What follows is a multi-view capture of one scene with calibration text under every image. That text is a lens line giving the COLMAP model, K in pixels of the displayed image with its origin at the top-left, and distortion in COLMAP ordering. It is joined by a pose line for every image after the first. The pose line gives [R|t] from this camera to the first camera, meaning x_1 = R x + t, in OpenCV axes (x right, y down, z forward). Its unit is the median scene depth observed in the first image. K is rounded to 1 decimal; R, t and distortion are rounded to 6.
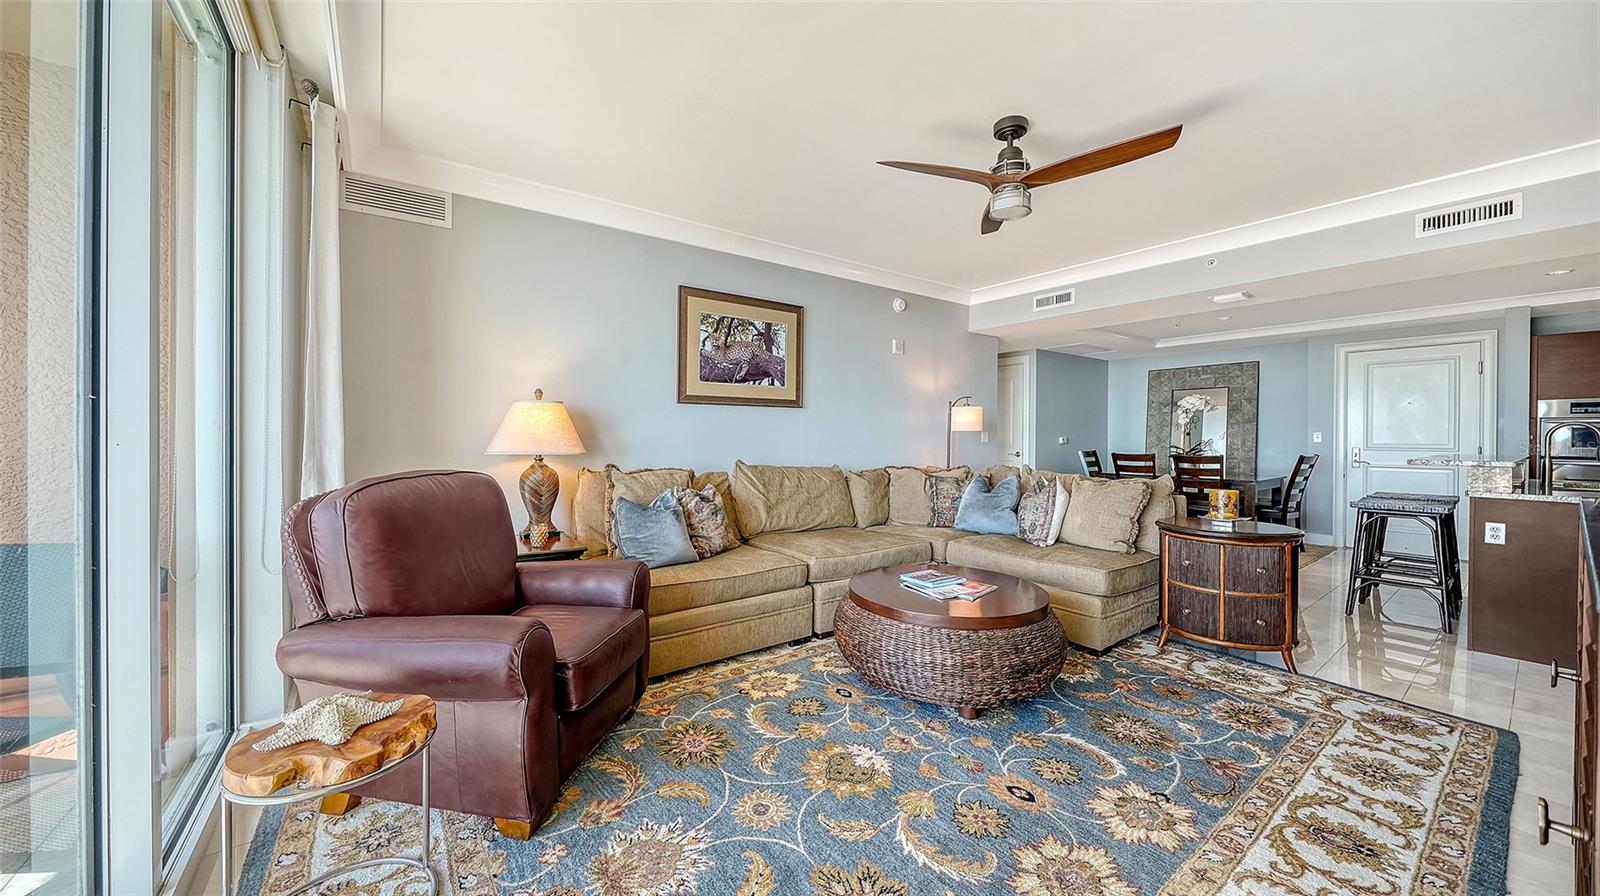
lens RADIAL K [[558.3, 0, 793.9], [0, 558.3, 439.8], [0, 0, 1]] dist [-0.002818, -0.000222]
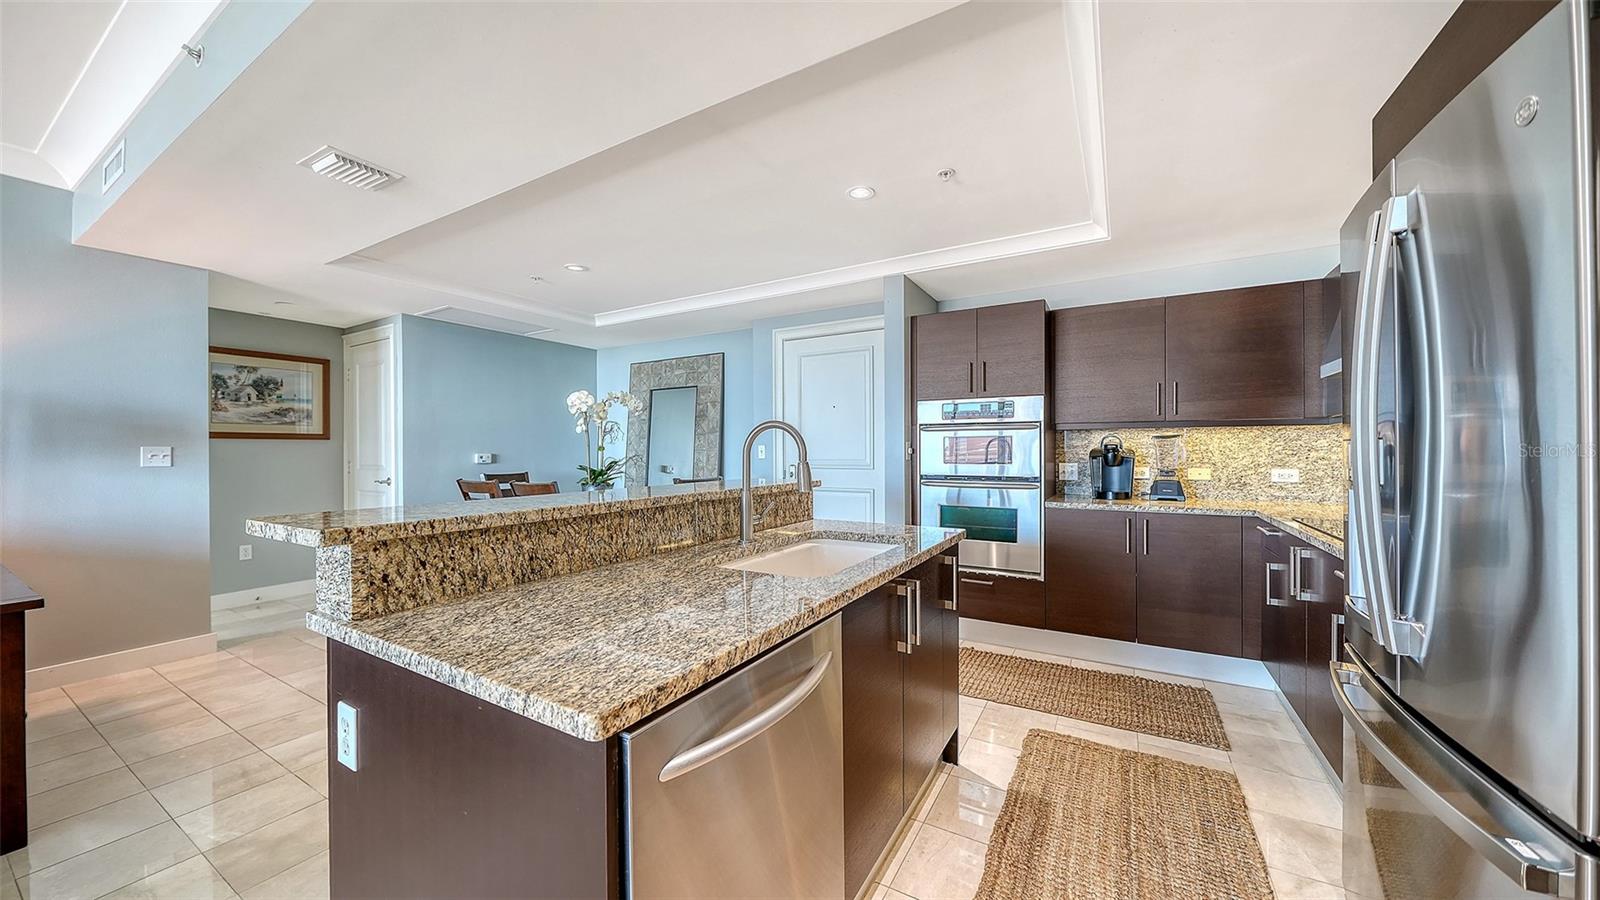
lens RADIAL K [[556.8, 0, 800.0], [0, 556.8, 450.0], [0, 0, 1]] dist [-0.005013, -0.000064]
pose [[0.917778, -0.006340, 0.397043, 1.061330], [0.009763, 0.999931, -0.006599, -0.002751], [-0.396974, 0.009933, 0.917776, 0.443136]]
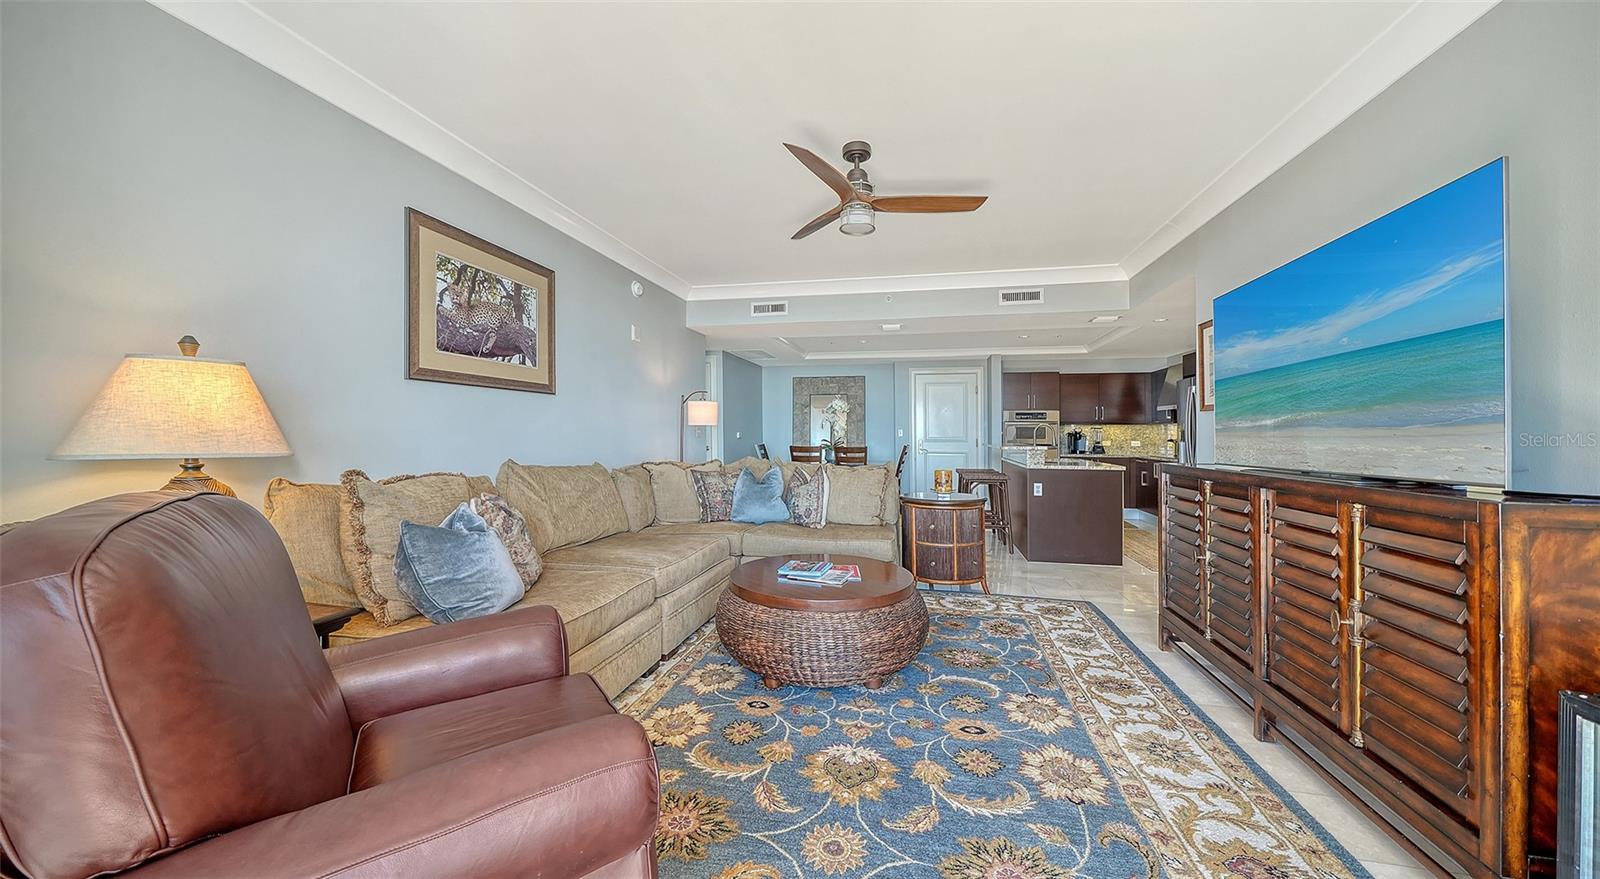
lens RADIAL K [[560.3, 0, 800.0], [0, 560.3, 439.5], [0, 0, 1]] dist [0.000356, -0.000021]
pose [[0.747032, -0.005149, 0.664768, -0.302676], [0.001114, 0.999978, 0.006494, 0.004319], [-0.664787, -0.004110, 0.747021, 0.165659]]
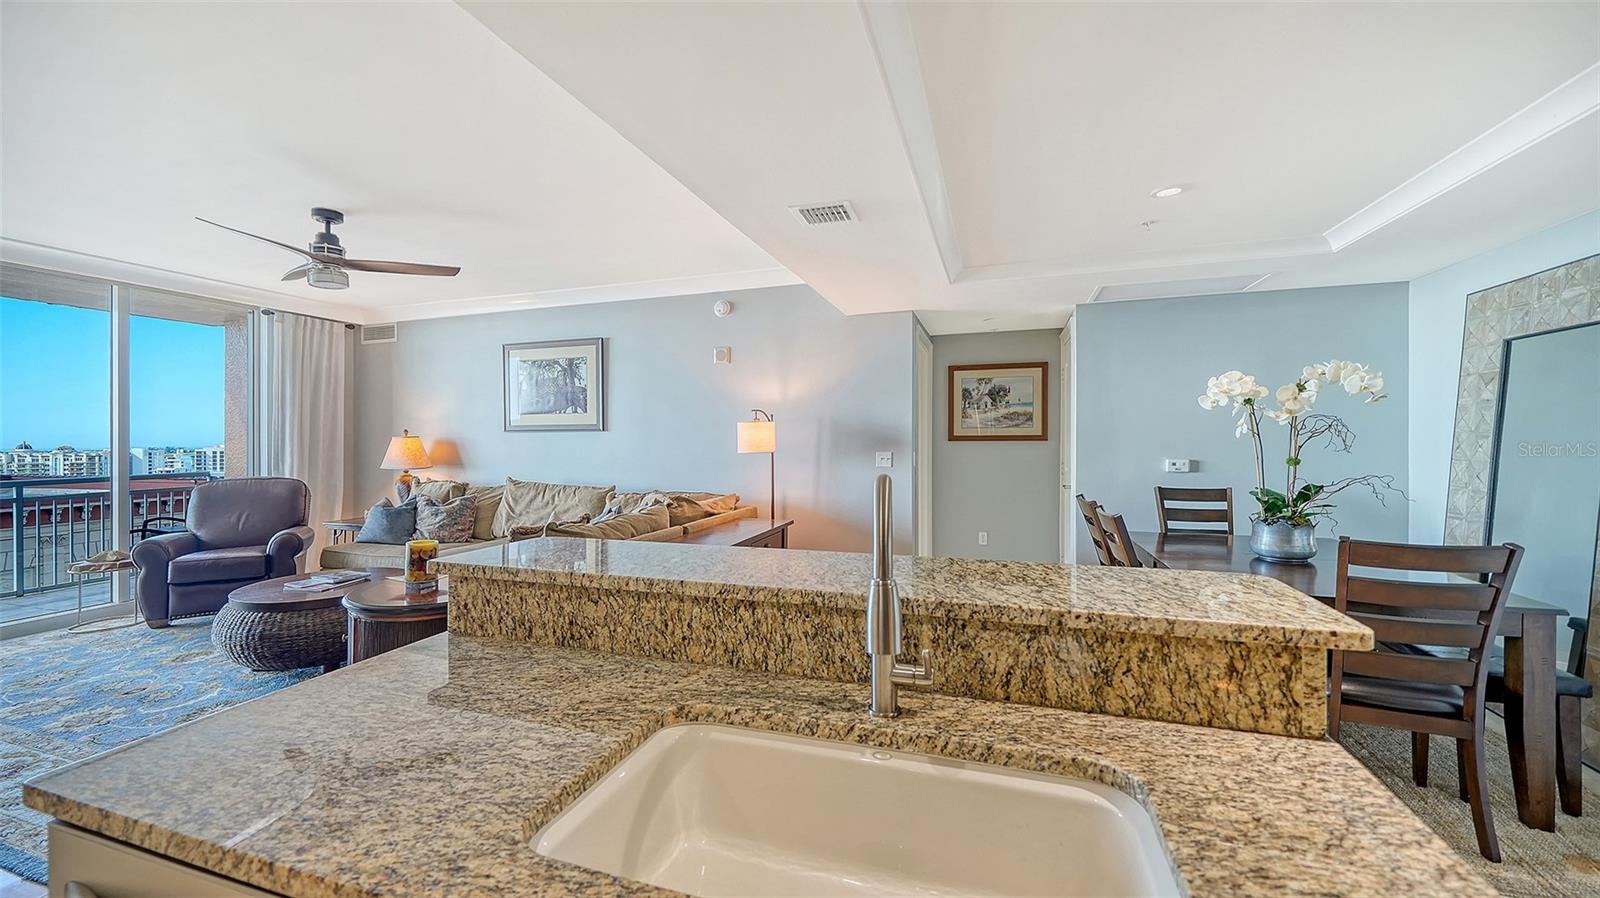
lens RADIAL K [[619.7, 0, 795.9], [0, 619.7, 434.9], [0, 0, 1]] dist [0.002536, -0.000398]
pose [[0.577076, -0.009368, -0.816637, 1.394100], [0.002204, 0.999948, -0.009913, -0.042561], [0.816688, 0.003920, 0.577067, 0.705766]]
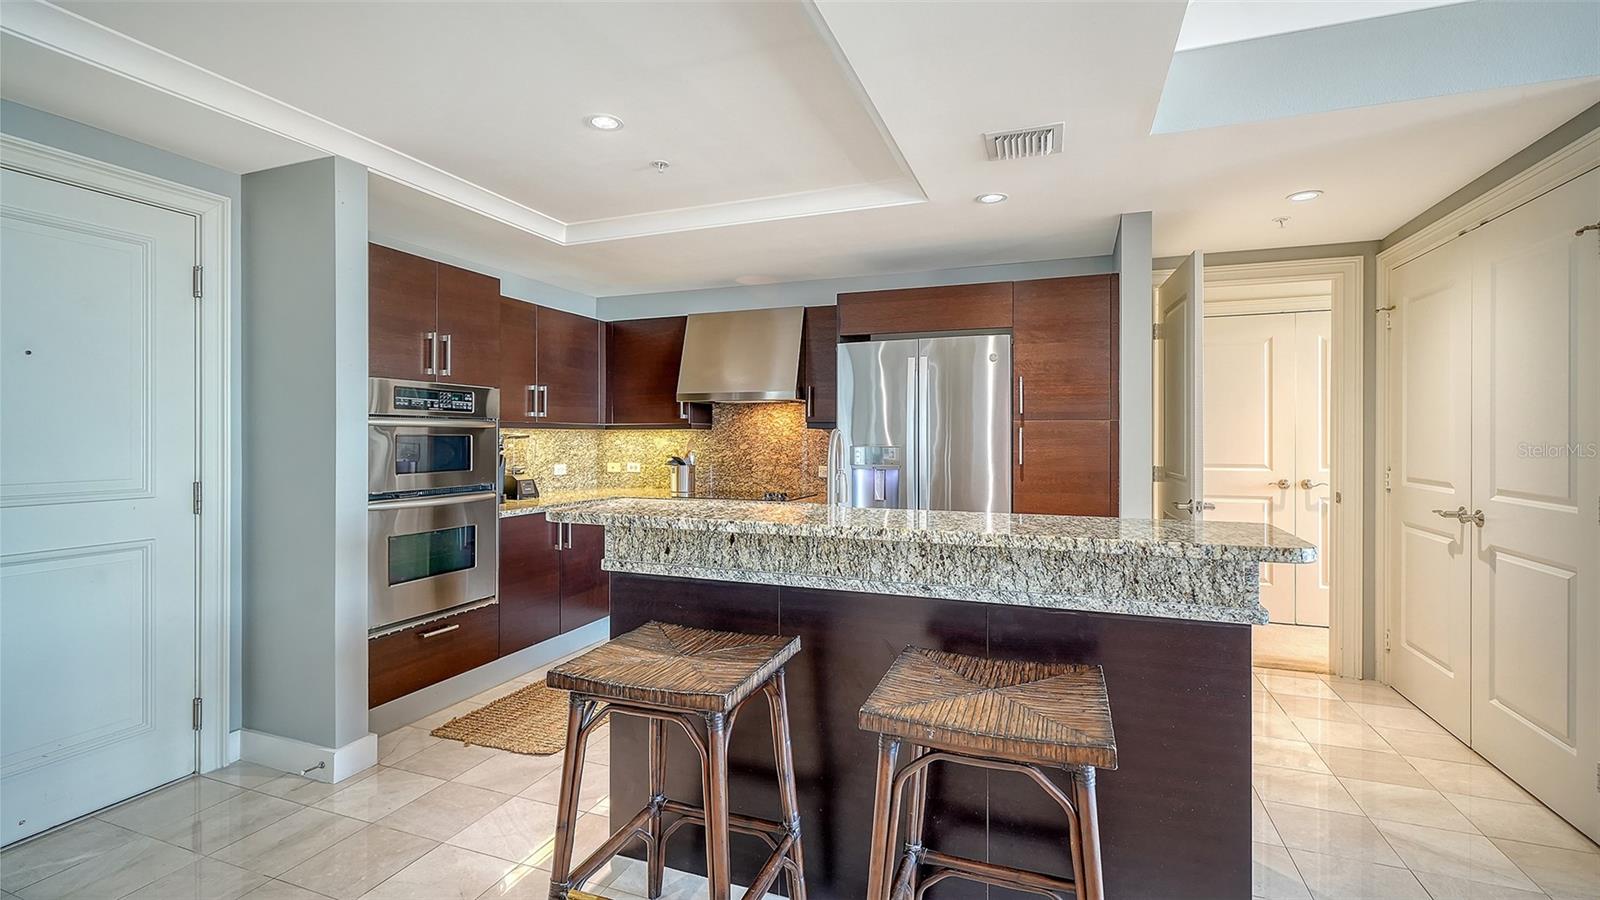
lens RADIAL K [[698.5, 0, 803.2], [0, 698.5, 437.5], [0, 0, 1]] dist [0.000941, 0.000100]
pose [[-0.554522, -0.003029, 0.832163, 0.767155], [0.006107, 0.999952, 0.007710, -0.026695], [-0.832147, 0.009358, -0.554477, 1.200251]]
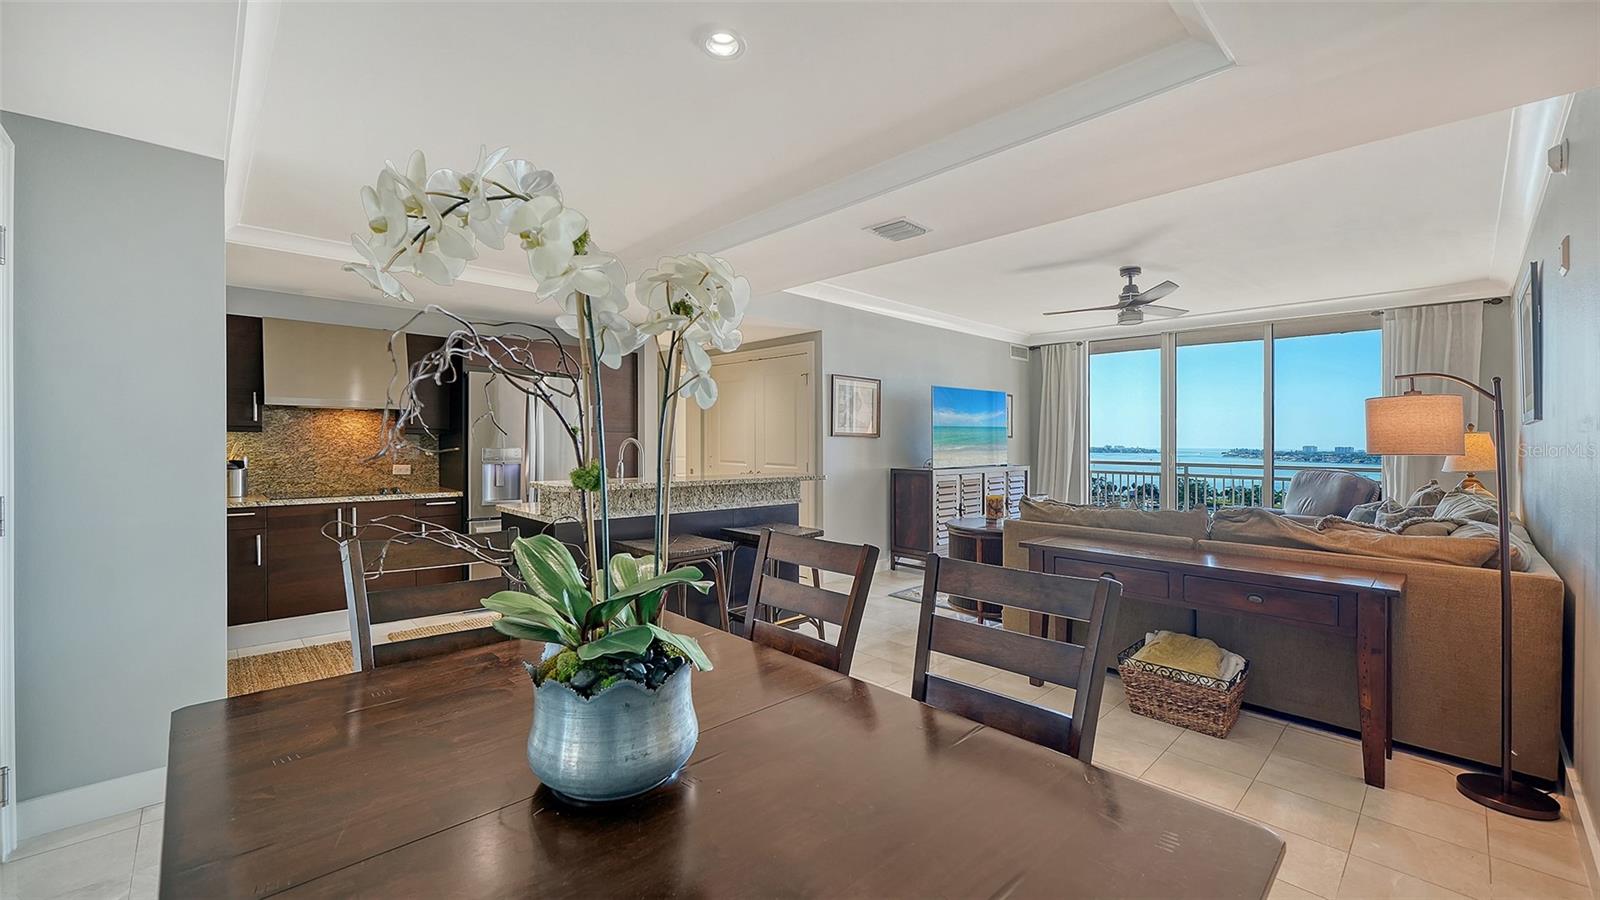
lens RADIAL K [[639.3, 0, 786.1], [0, 639.3, 437.1], [0, 0, 1]] dist [-0.001933, -0.000456]
pose [[-0.992299, -0.010635, -0.123409, 1.099610], [-0.011036, 0.999936, 0.002567, -0.036697], [0.123374, 0.003910, -0.992353, 1.861822]]
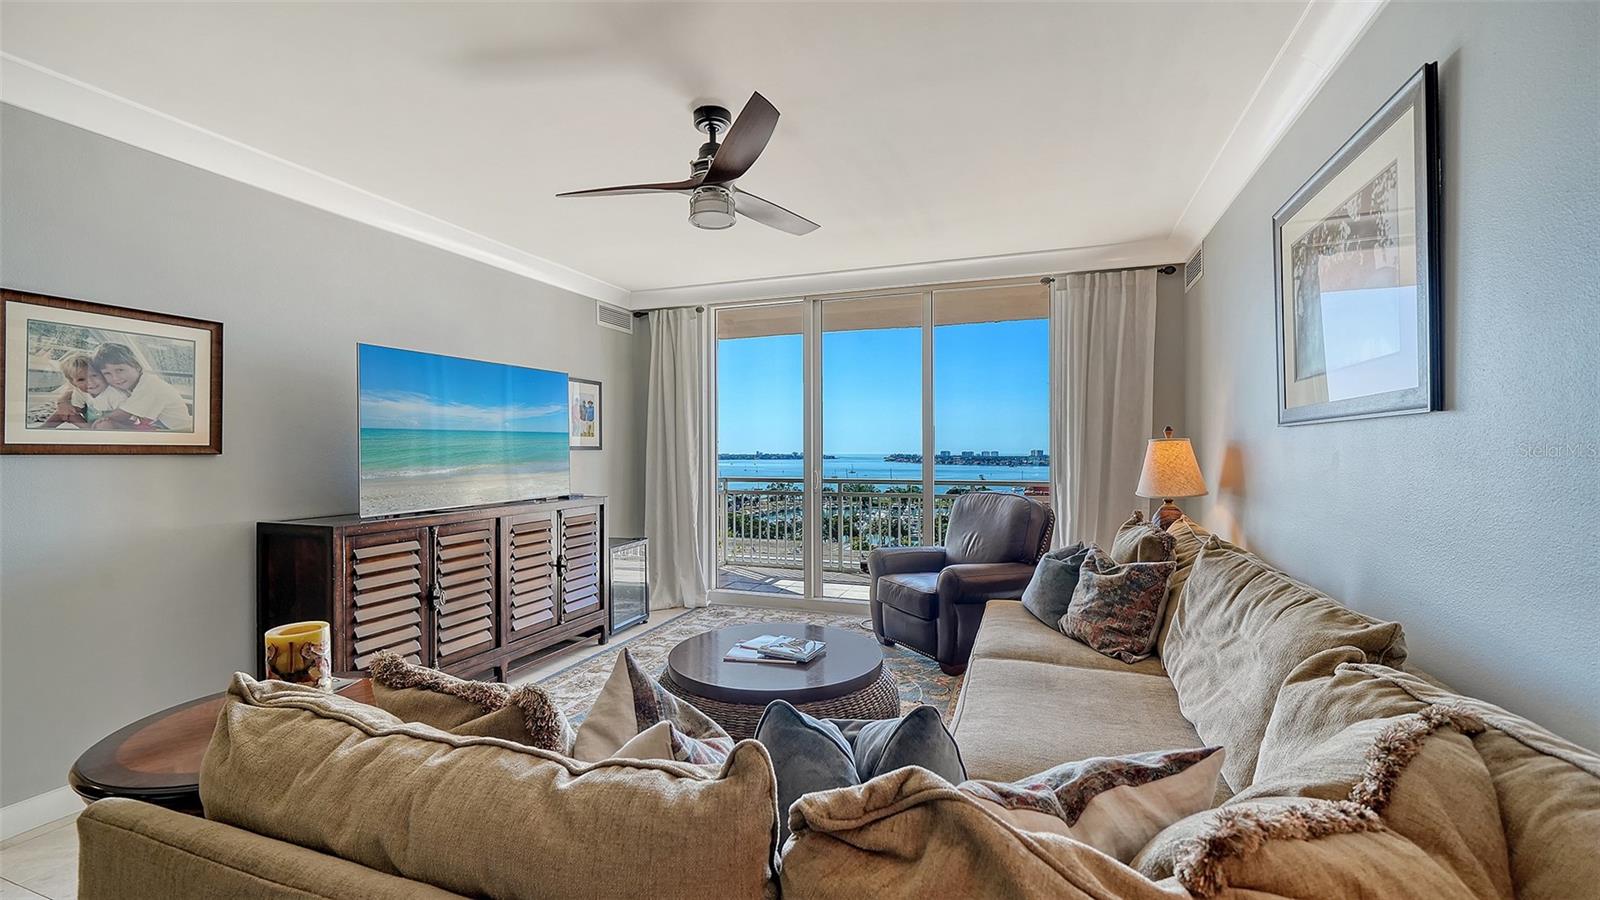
lens RADIAL K [[665.6, 0, 793.1], [0, 665.6, 451.9], [0, 0, 1]] dist [-0.001281, -0.000491]
pose [[-0.832751, 0.000586, -0.553647, 0.555280], [-0.005048, 0.999950, 0.008650, -0.045703], [0.553624, 0.009998, -0.832707, 1.269887]]
